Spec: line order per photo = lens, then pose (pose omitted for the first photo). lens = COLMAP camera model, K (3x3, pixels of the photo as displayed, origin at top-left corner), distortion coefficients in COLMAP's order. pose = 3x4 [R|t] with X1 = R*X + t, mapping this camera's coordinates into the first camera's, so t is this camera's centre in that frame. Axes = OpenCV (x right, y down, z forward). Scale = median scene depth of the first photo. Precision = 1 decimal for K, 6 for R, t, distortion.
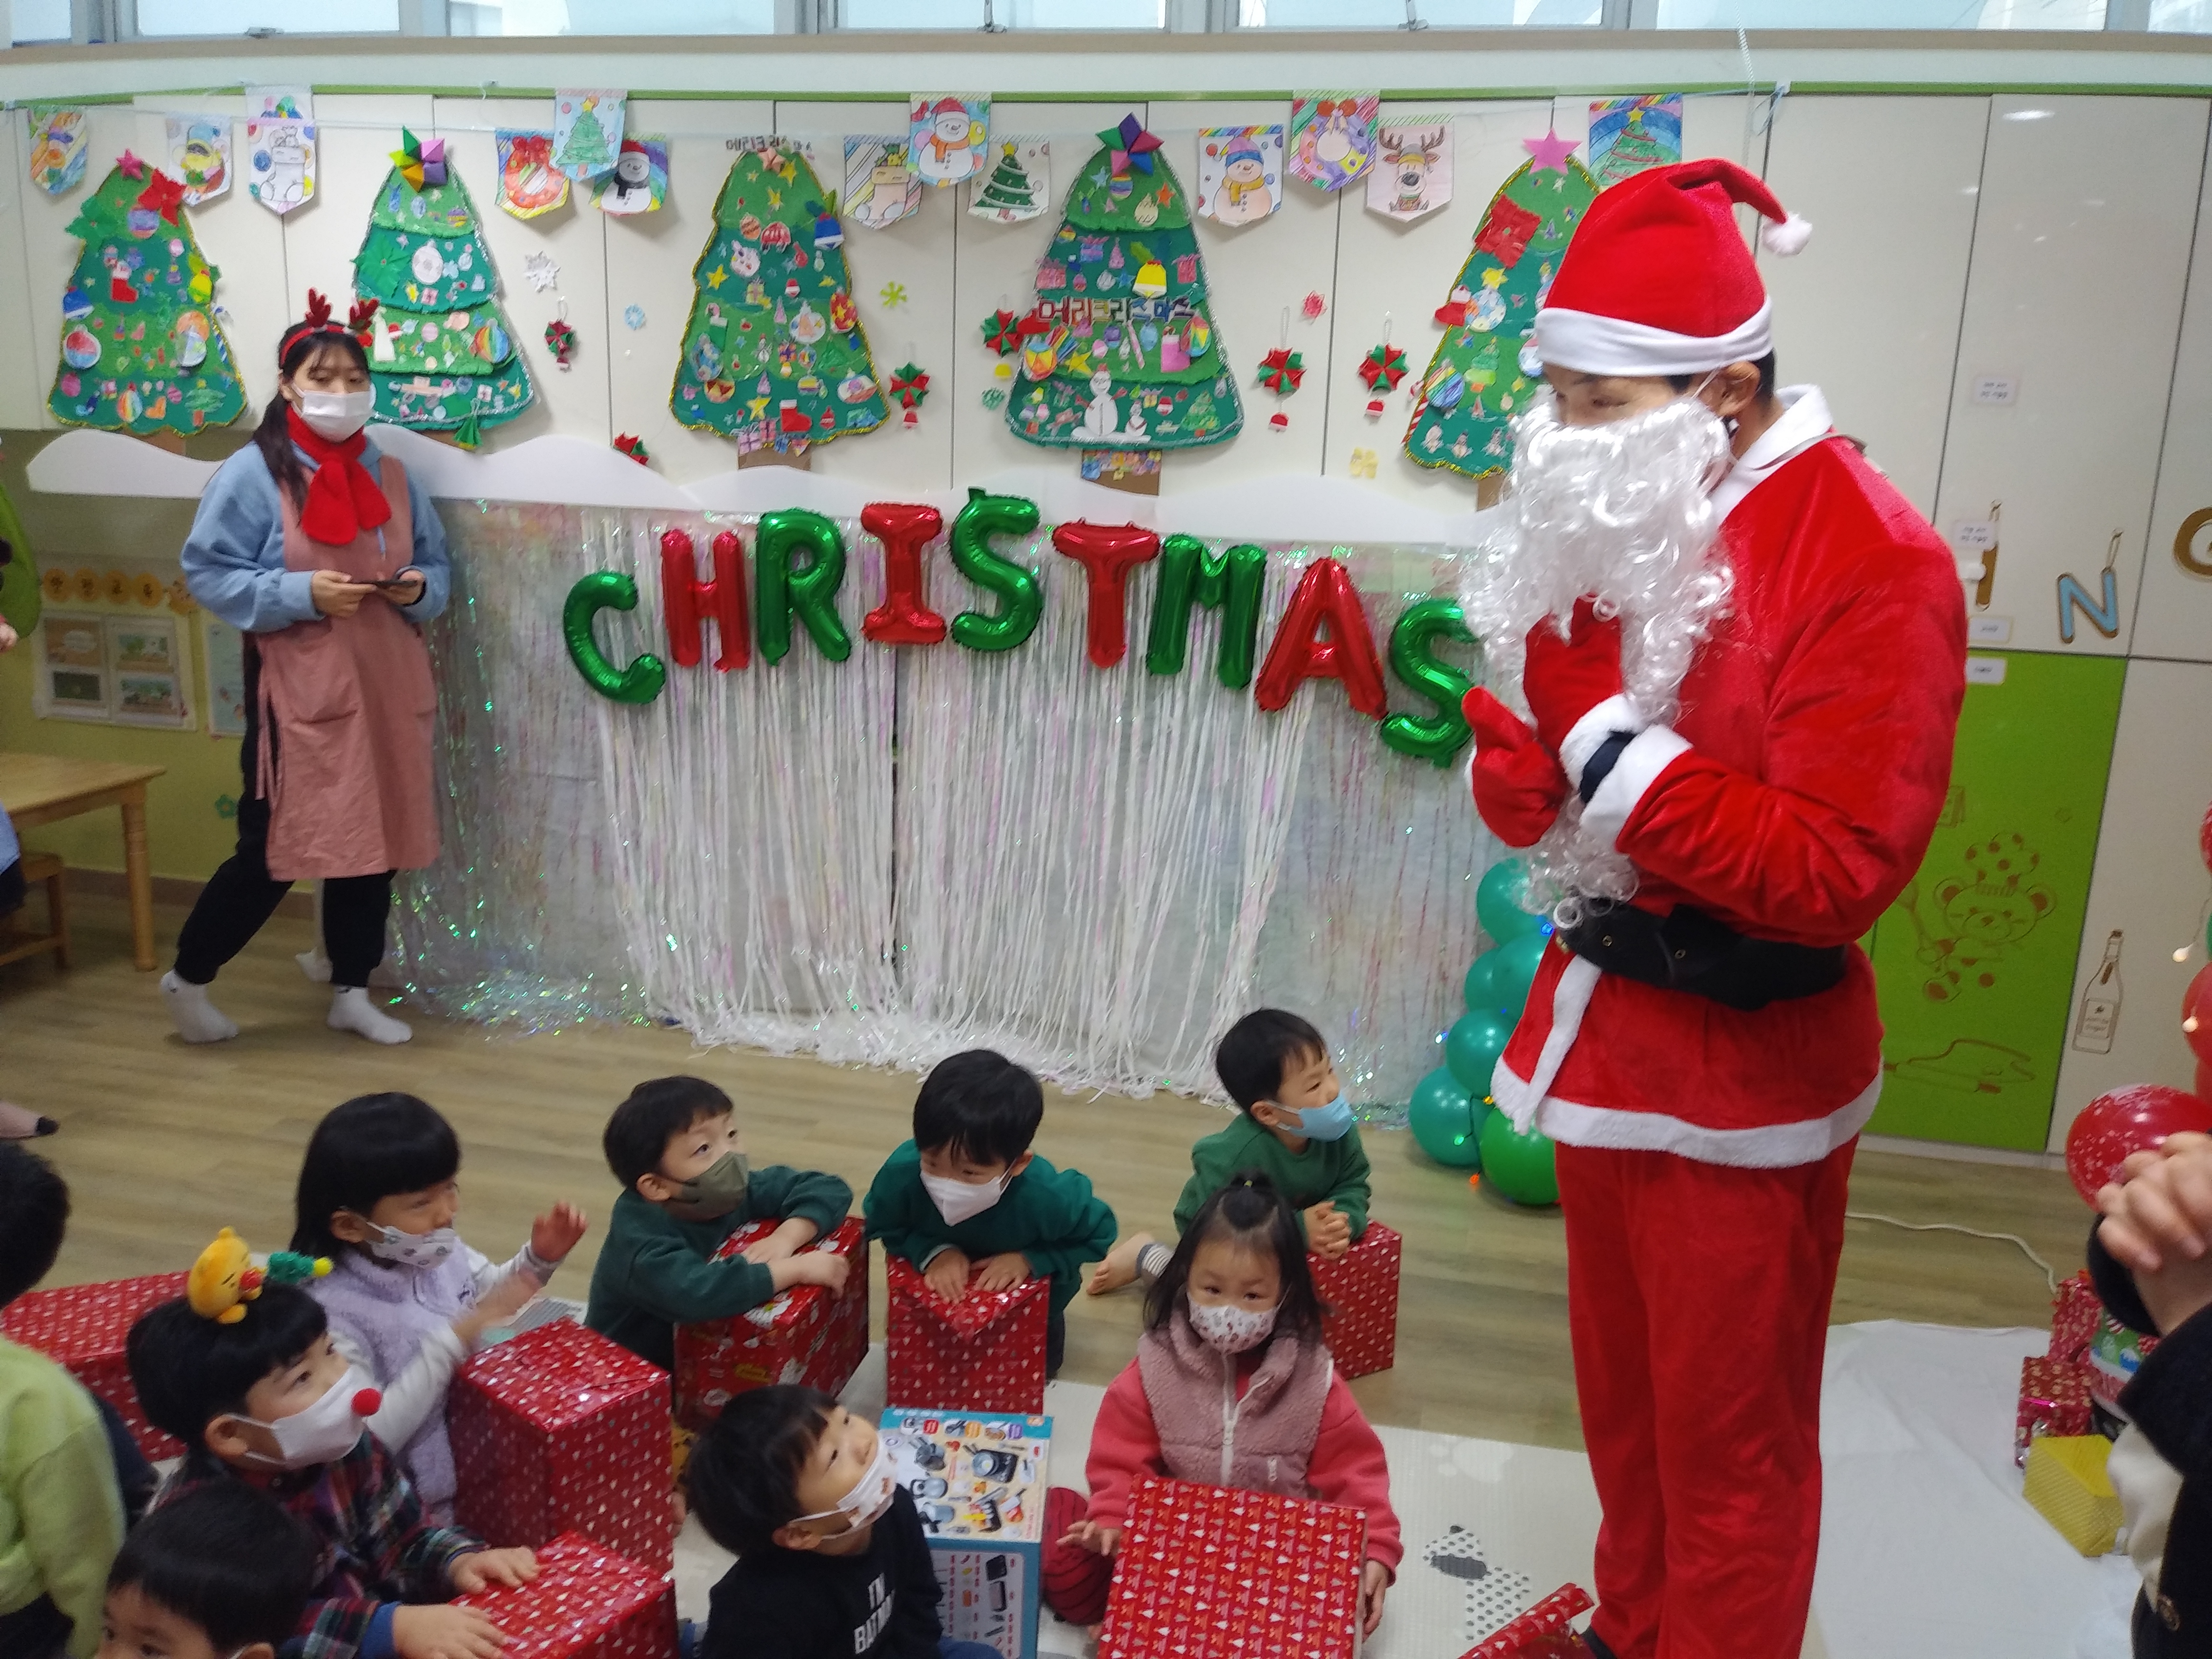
lens RADIAL K [[1769.2, 0, 1113.1], [0, 1769.2, 824.9], [0, 0, 1]] dist [0.029110, -0.076907]
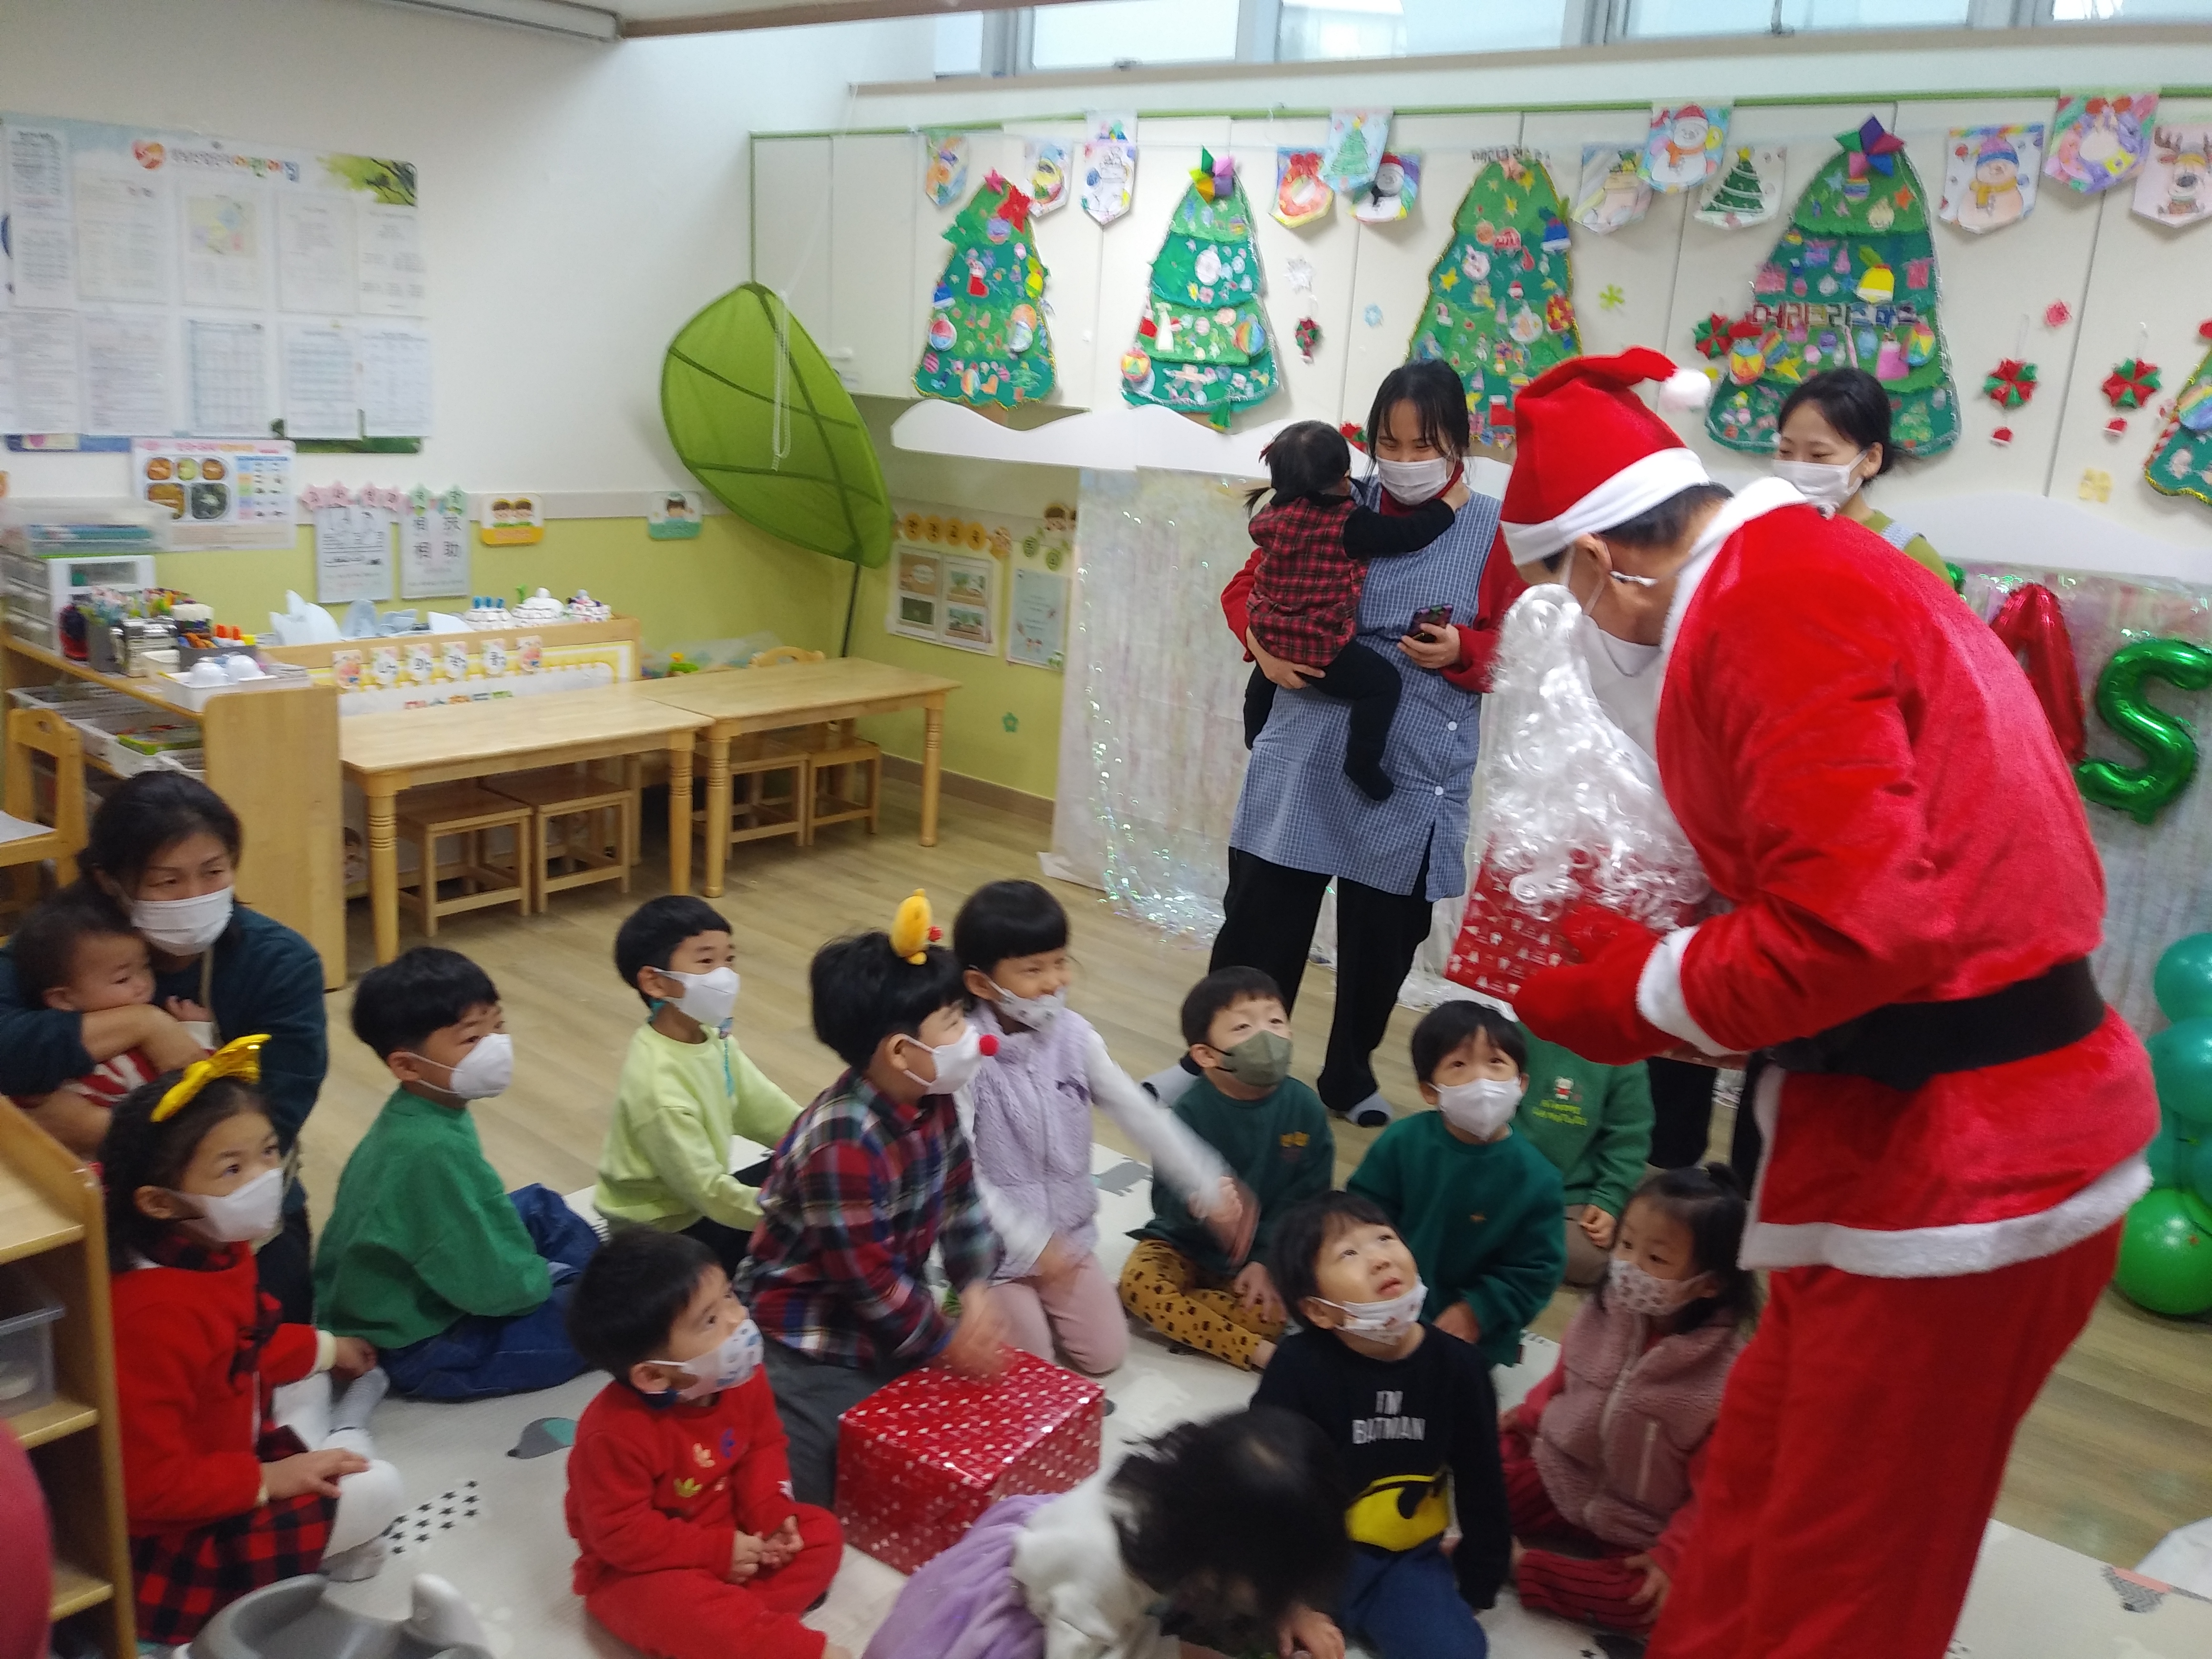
lens RADIAL K [[1769.2, 0, 1112.8], [0, 1769.2, 827.5], [0, 0, 1]] dist [0.029110, -0.076907]
pose [[0.888707, 0.140483, -0.436423, 0.111794], [-0.139807, 0.989600, 0.033854, 0.011955], [0.436640, 0.030929, 0.899105, -0.044845]]
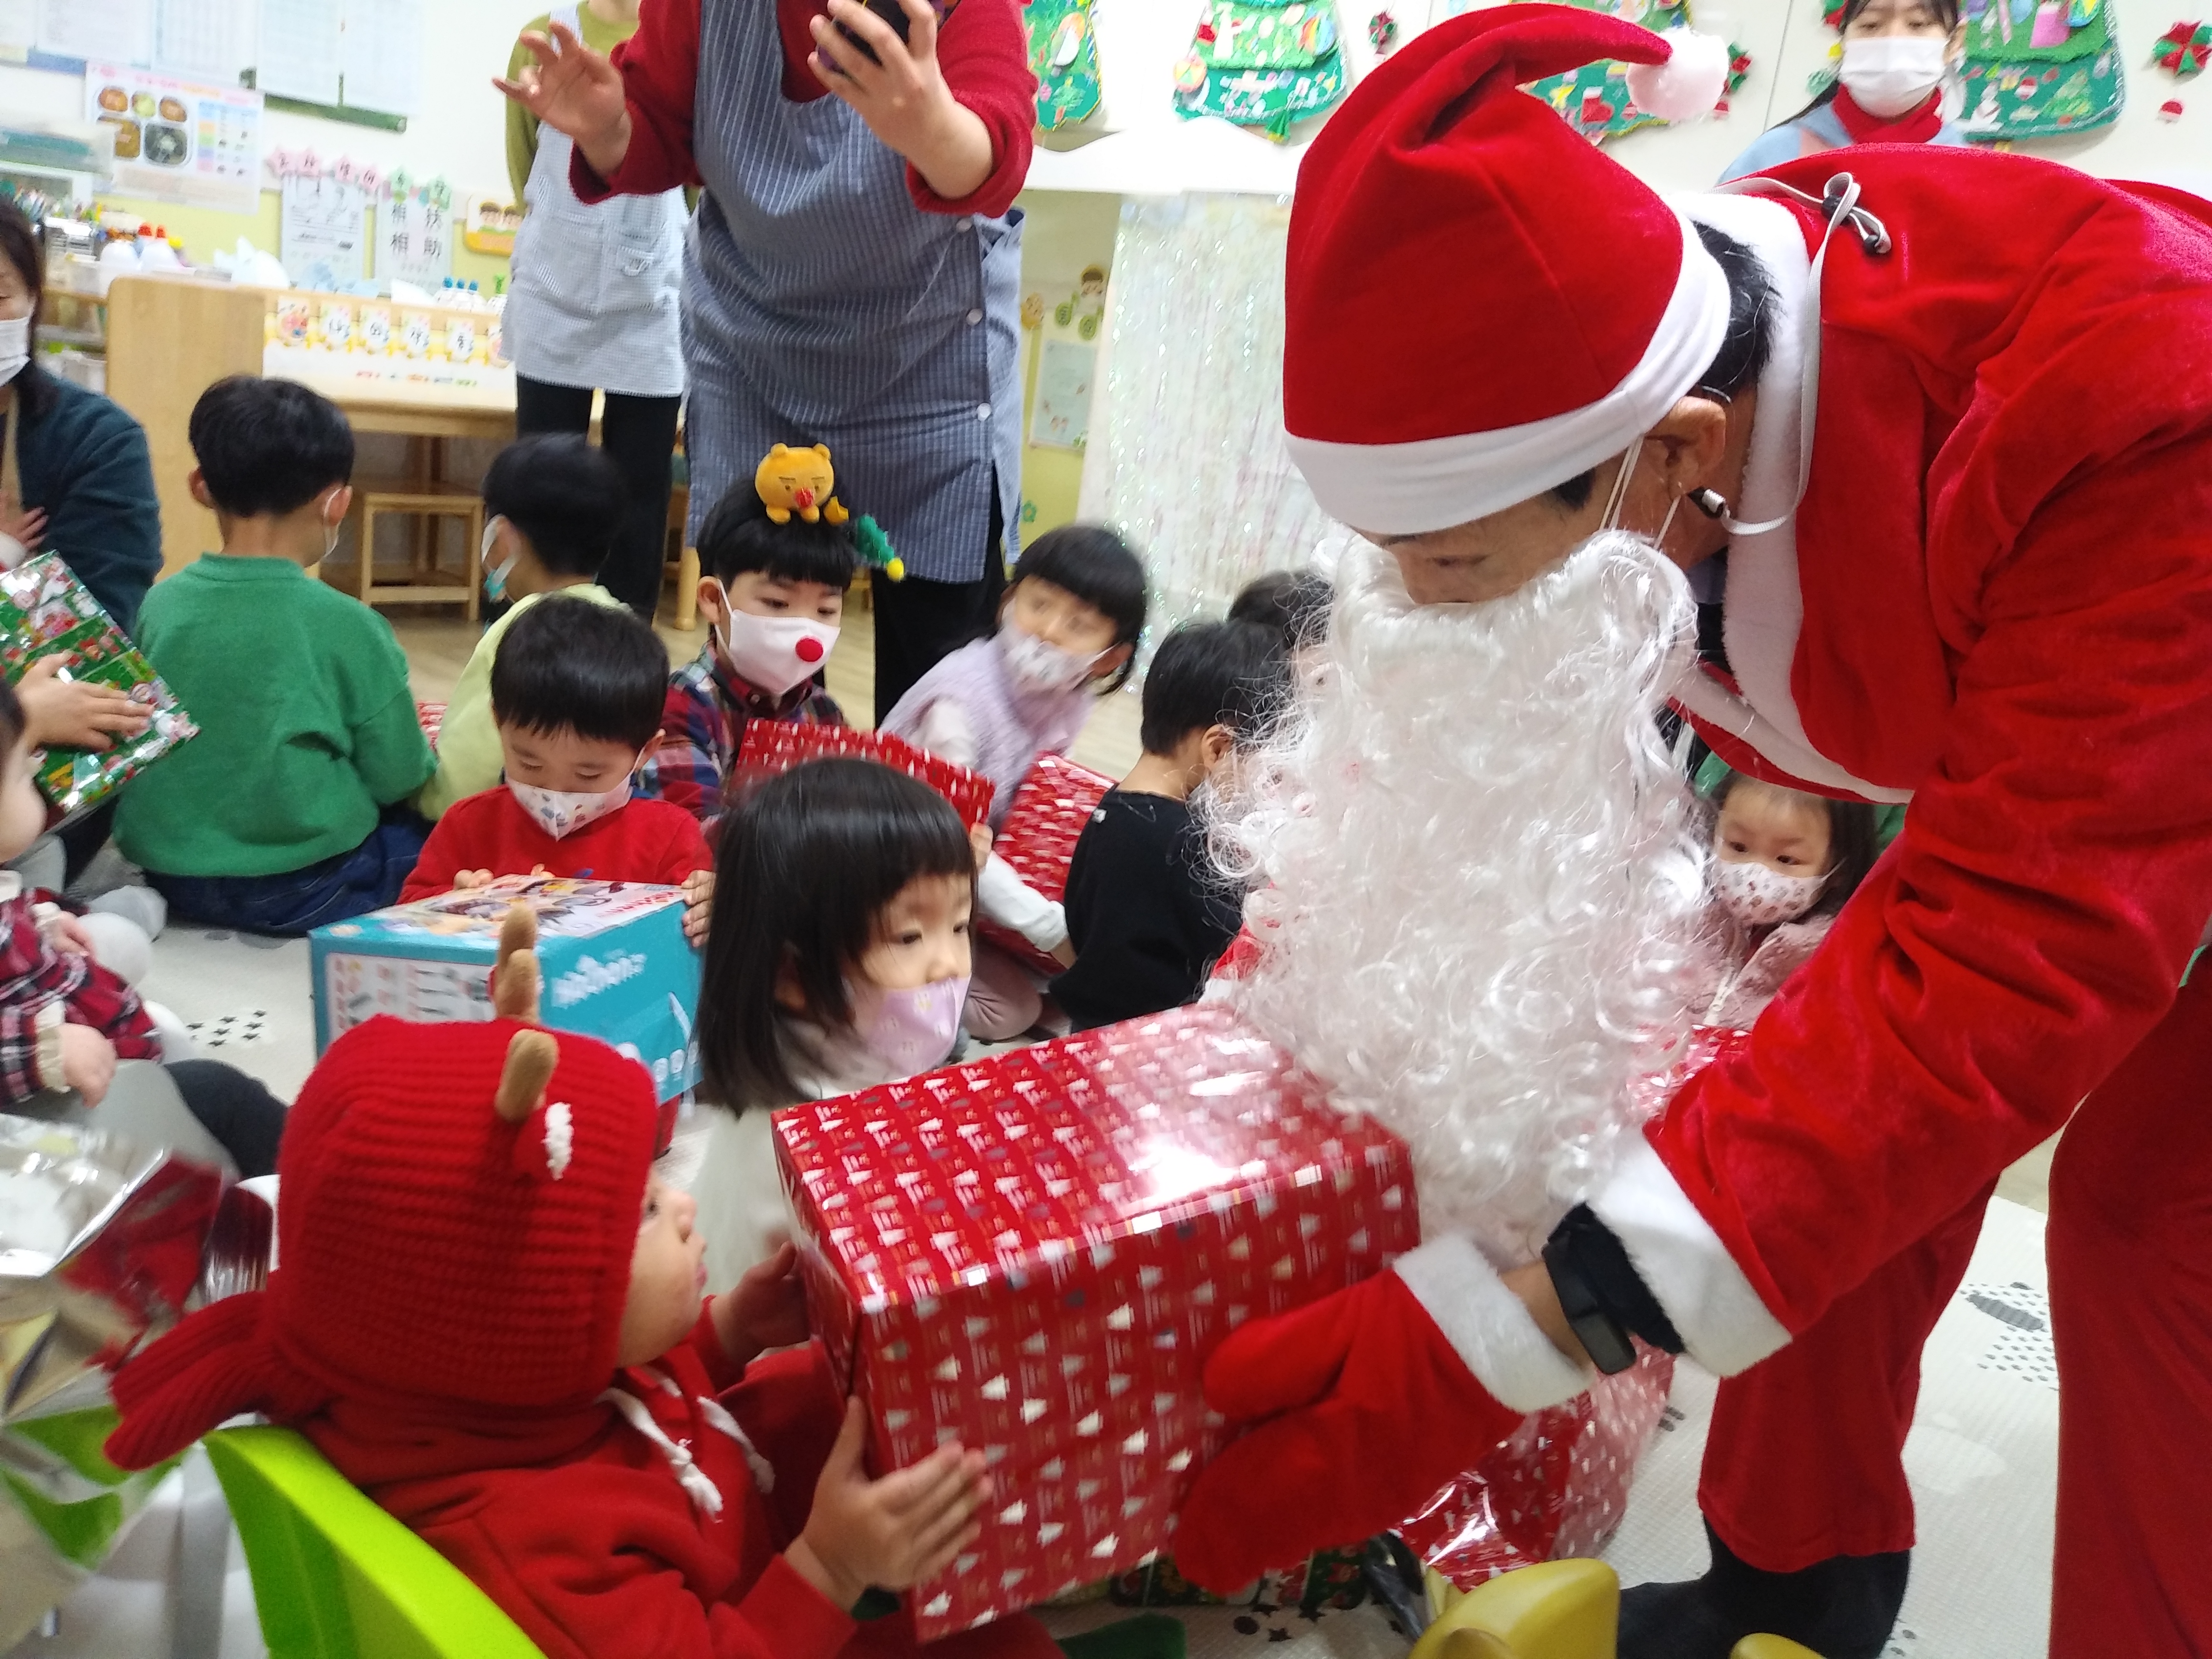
lens RADIAL K [[1769.2, 0, 1109.5], [0, 1769.2, 848.6], [0, 0, 1]] dist [0.029110, -0.076907]
pose [[0.865607, 0.203925, -0.457317, 0.107487], [-0.210739, 0.976853, 0.036708, 0.175498], [0.454217, 0.064600, 0.888546, 0.078351]]
